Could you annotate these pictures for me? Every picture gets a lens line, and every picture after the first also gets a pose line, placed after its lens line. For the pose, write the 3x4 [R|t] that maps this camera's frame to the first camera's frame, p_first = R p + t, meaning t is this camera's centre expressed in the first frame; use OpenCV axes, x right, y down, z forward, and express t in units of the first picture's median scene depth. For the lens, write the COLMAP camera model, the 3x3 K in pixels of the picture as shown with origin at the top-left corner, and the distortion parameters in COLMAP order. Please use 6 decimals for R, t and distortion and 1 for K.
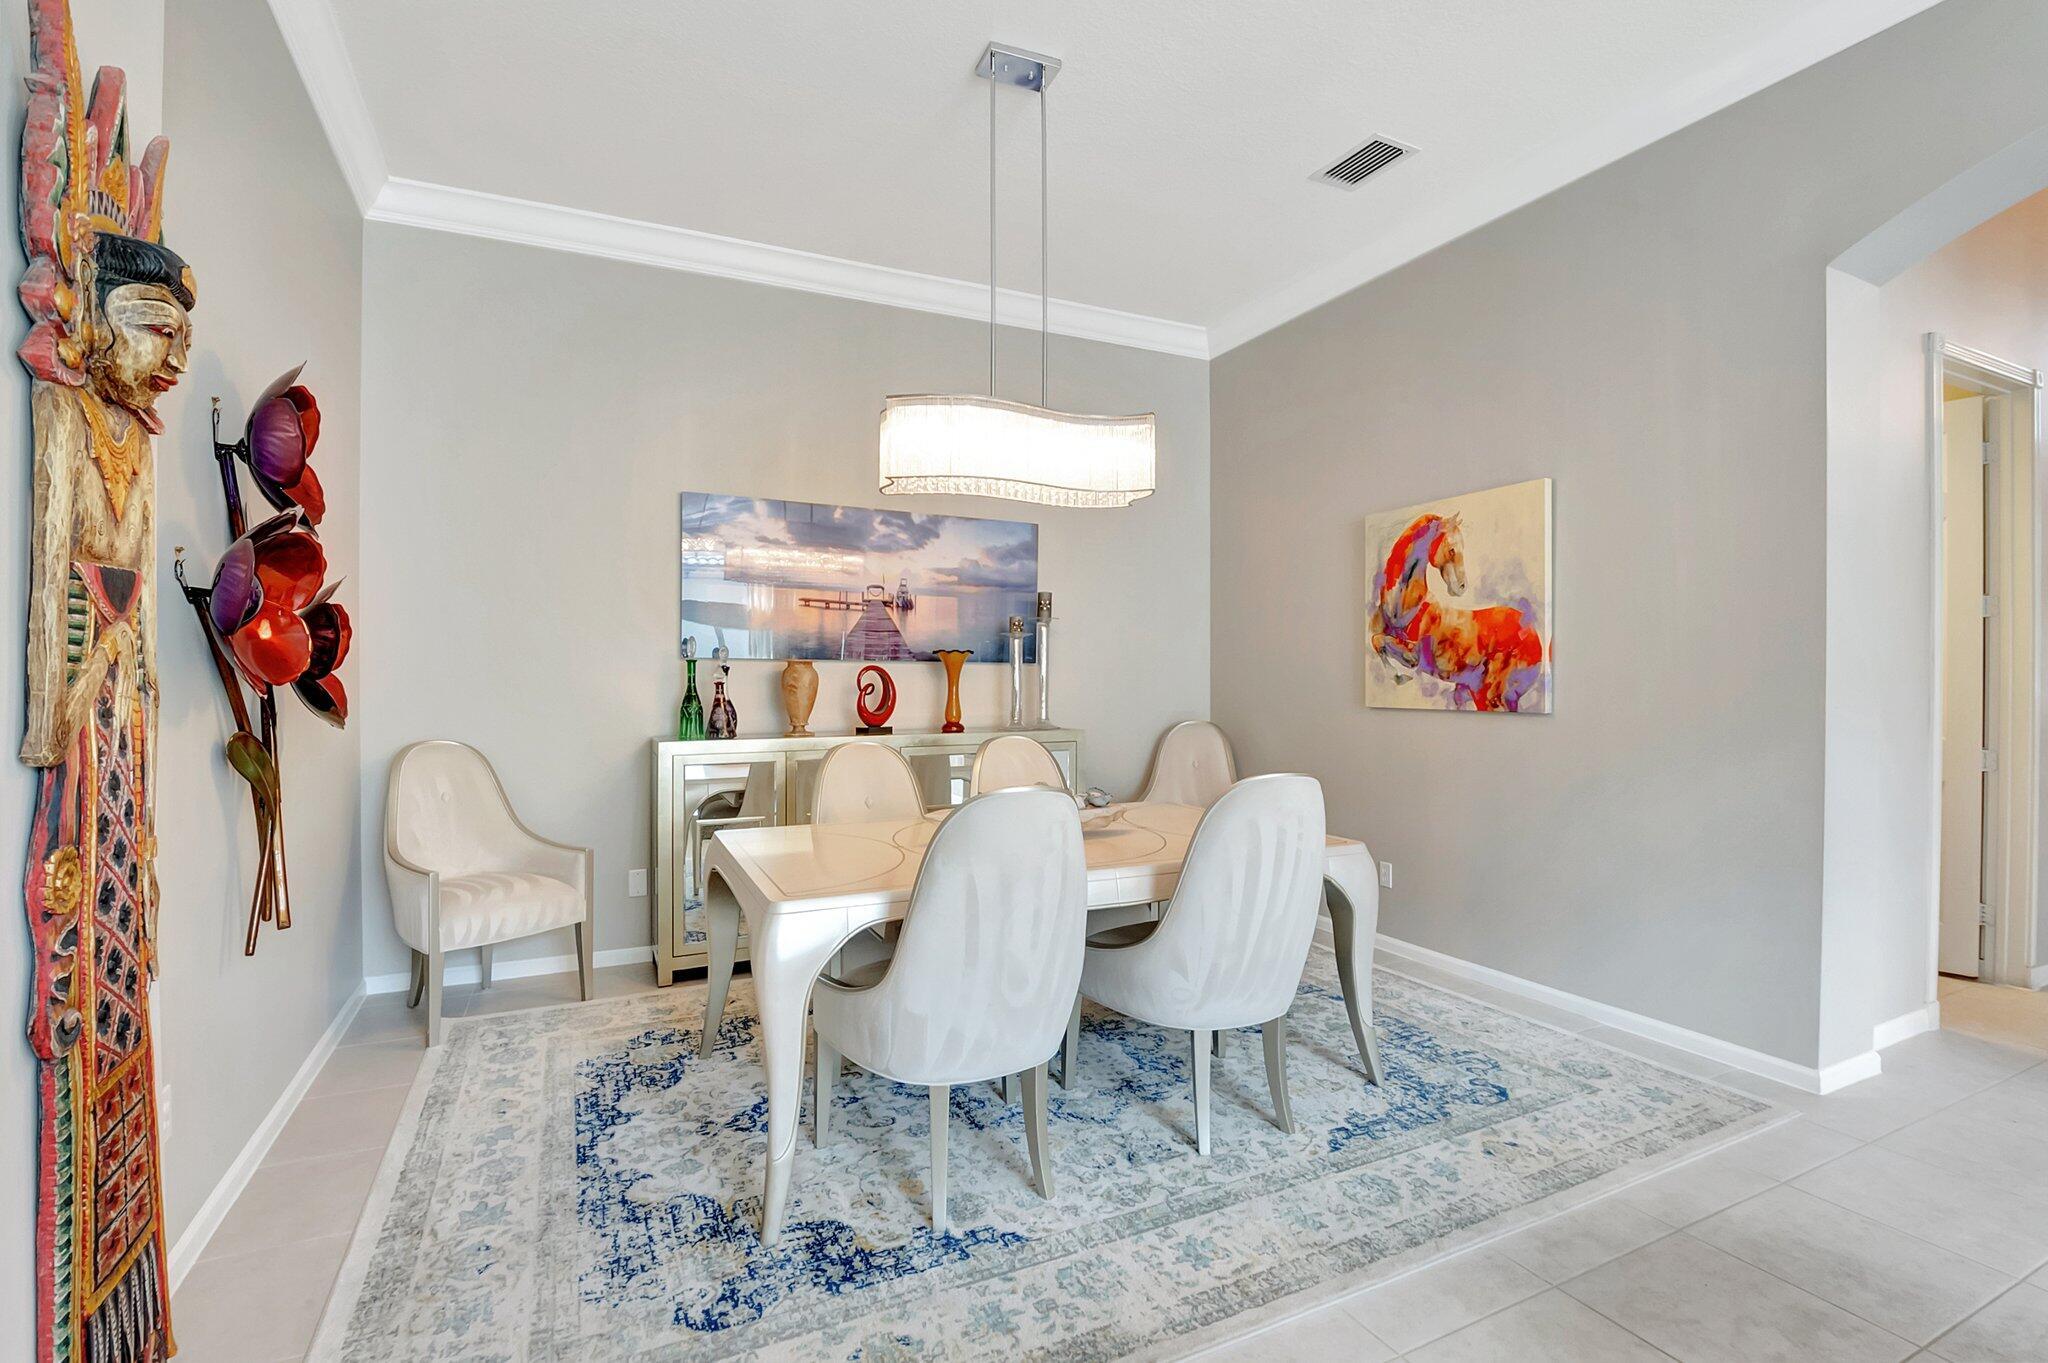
lens RADIAL K [[930.7, 0, 1024.0], [0, 930.7, 681.5], [0, 0, 1]] dist [0.000876, -0.008311]
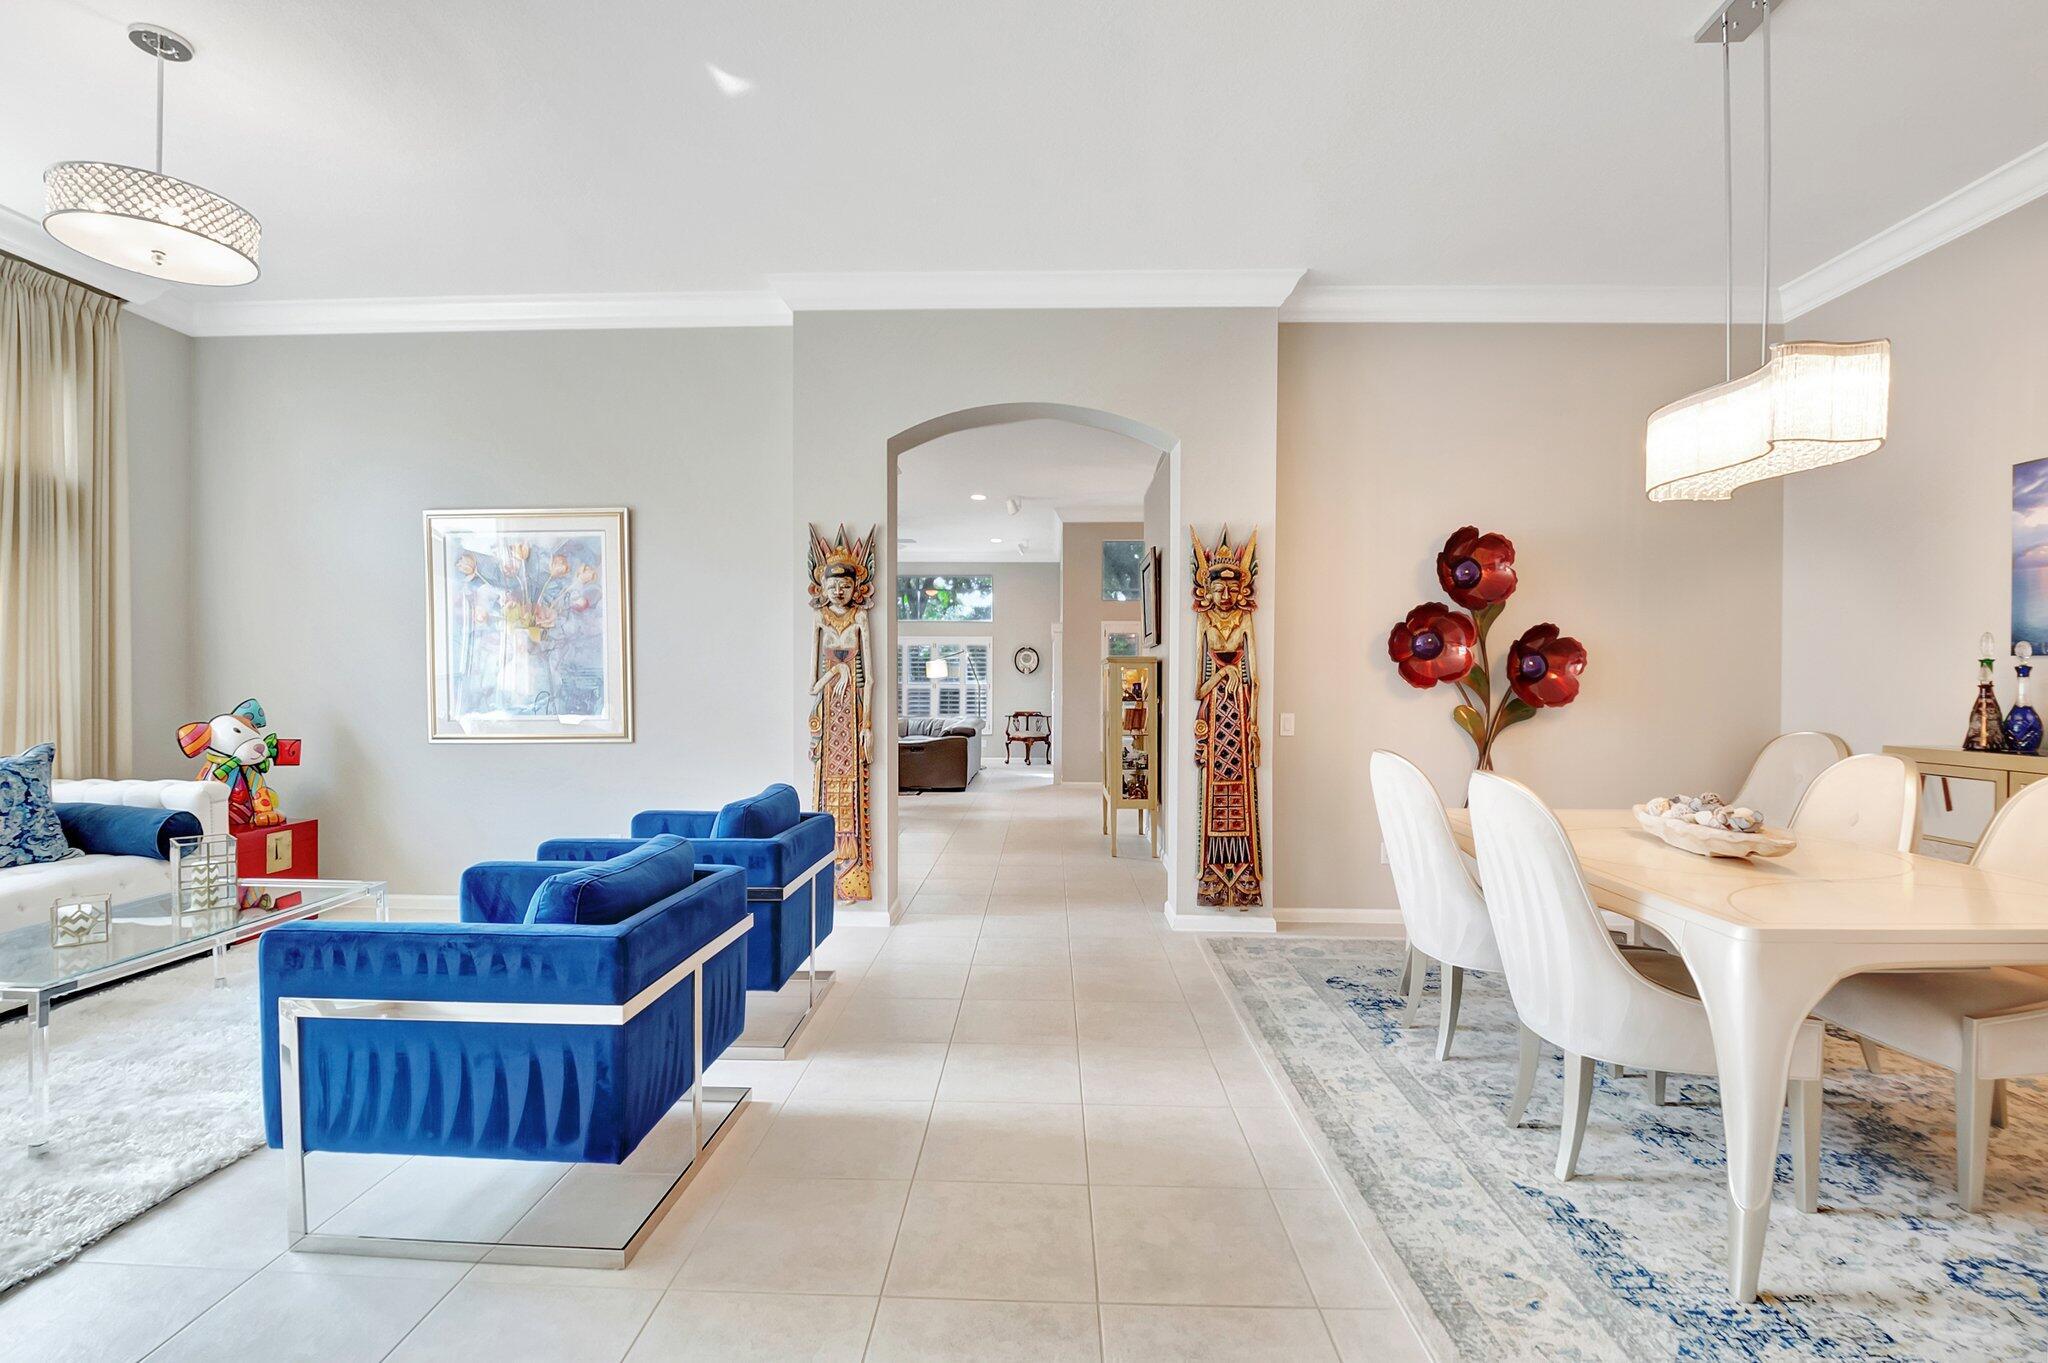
lens RADIAL K [[918.4, 0, 1014.8], [0, 918.4, 675.6], [0, 0, 1]] dist [-0.002624, -0.008688]
pose [[-0.469681, -0.012980, -0.882741, 1.115149], [-0.007408, 0.999915, -0.010761, 0.009925], [0.882805, 0.001485, -0.469738, 0.799788]]
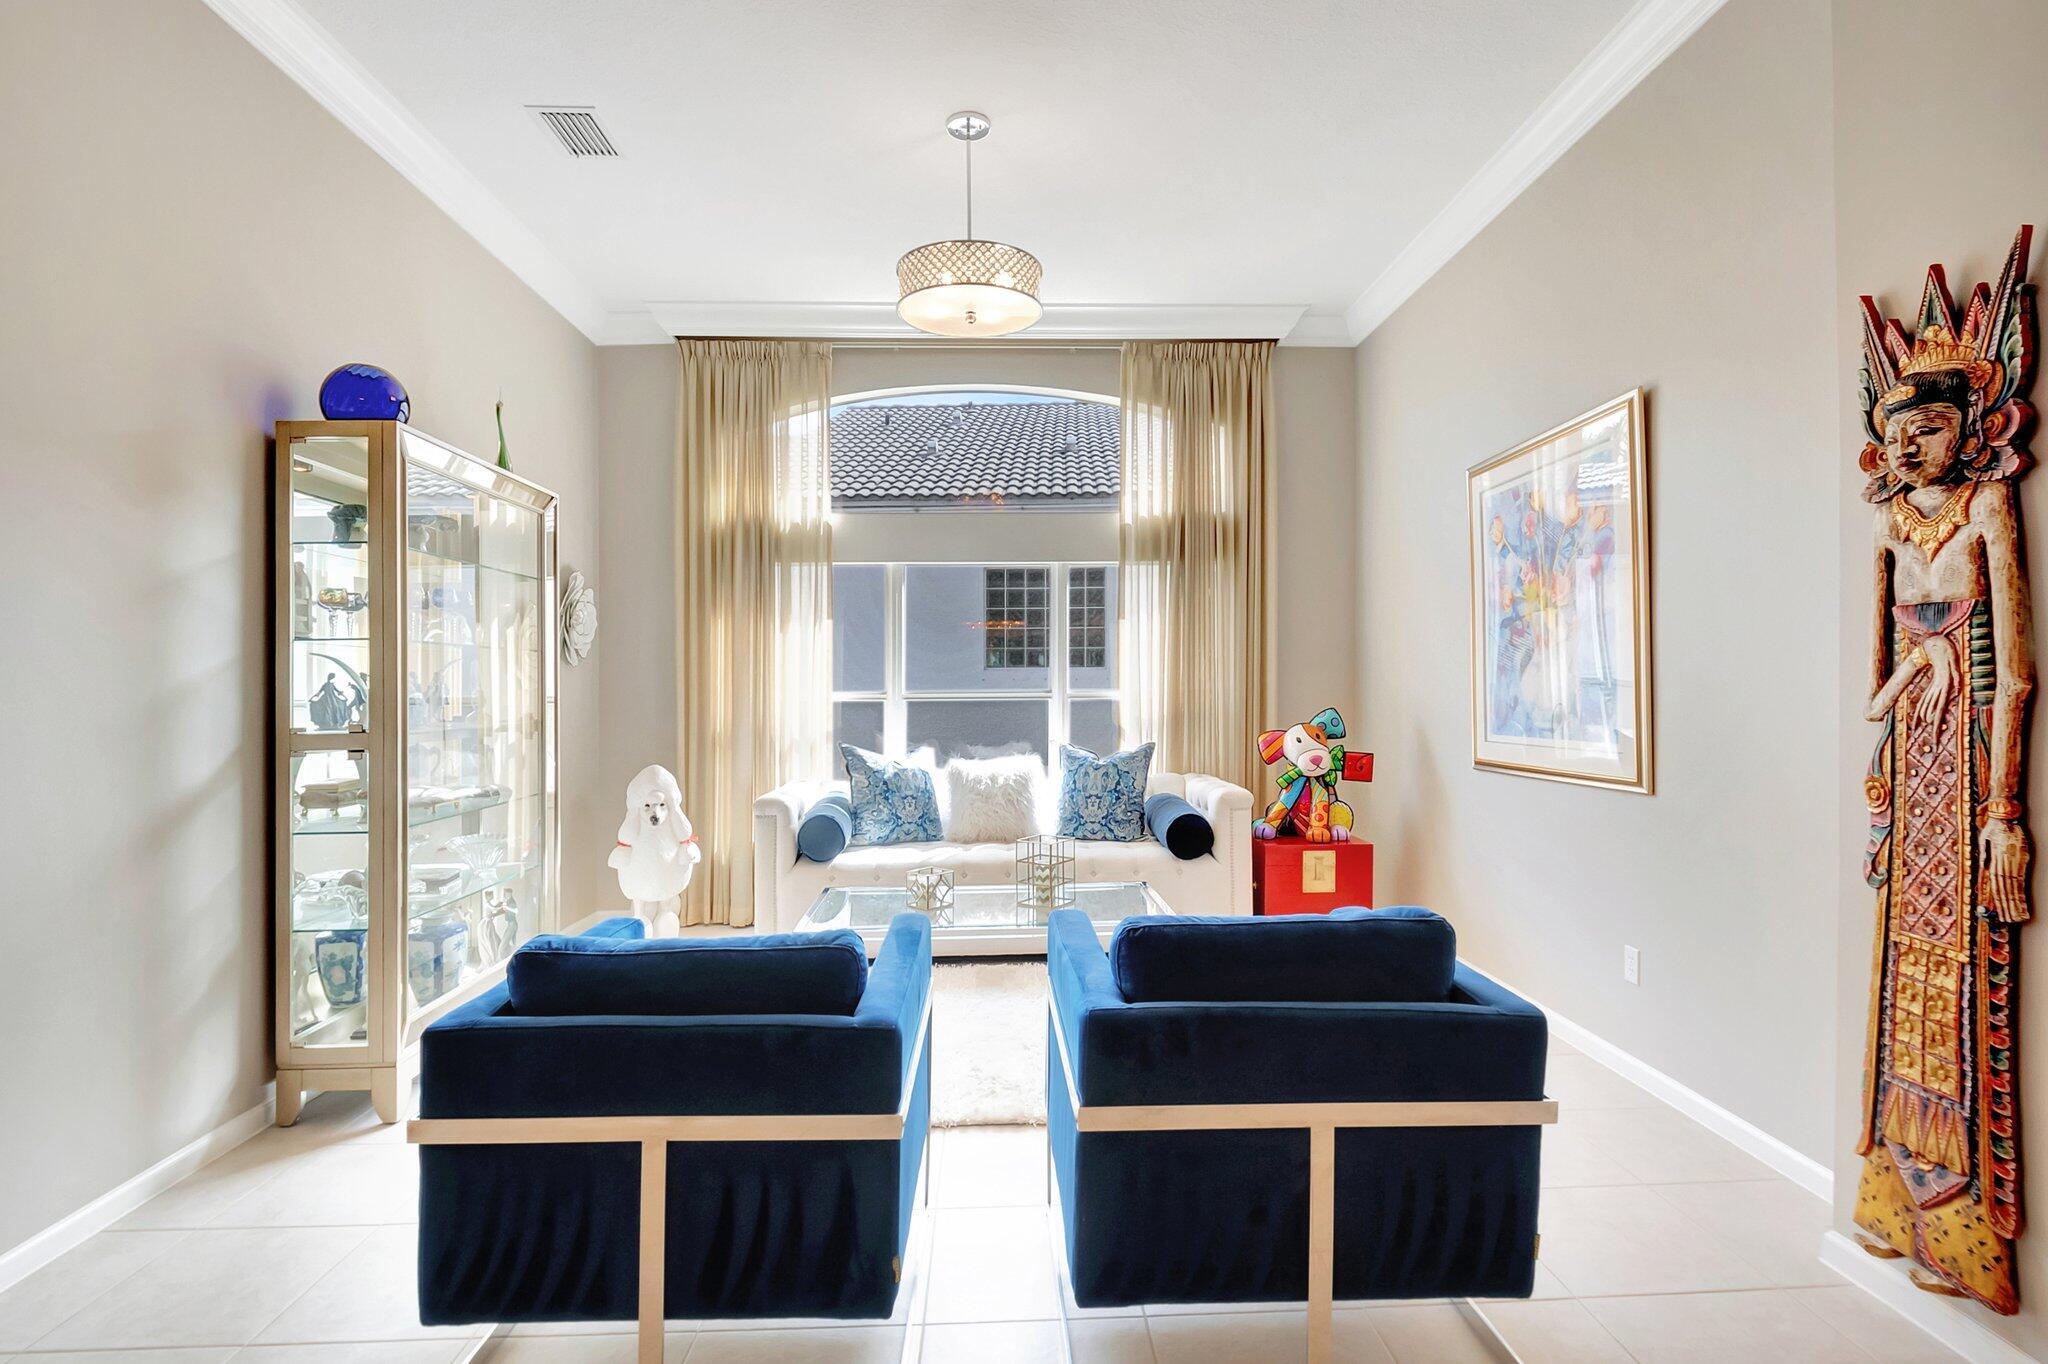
lens RADIAL K [[995.3, 0, 1035.4], [0, 995.3, 686.6], [0, 0, 1]] dist [-0.001186, -0.013501]
pose [[-0.917634, -0.000861, 0.397426, 0.178868], [0.000082, 0.999997, 0.002357, 0.003940], [-0.397427, 0.002196, -0.917631, 0.612239]]
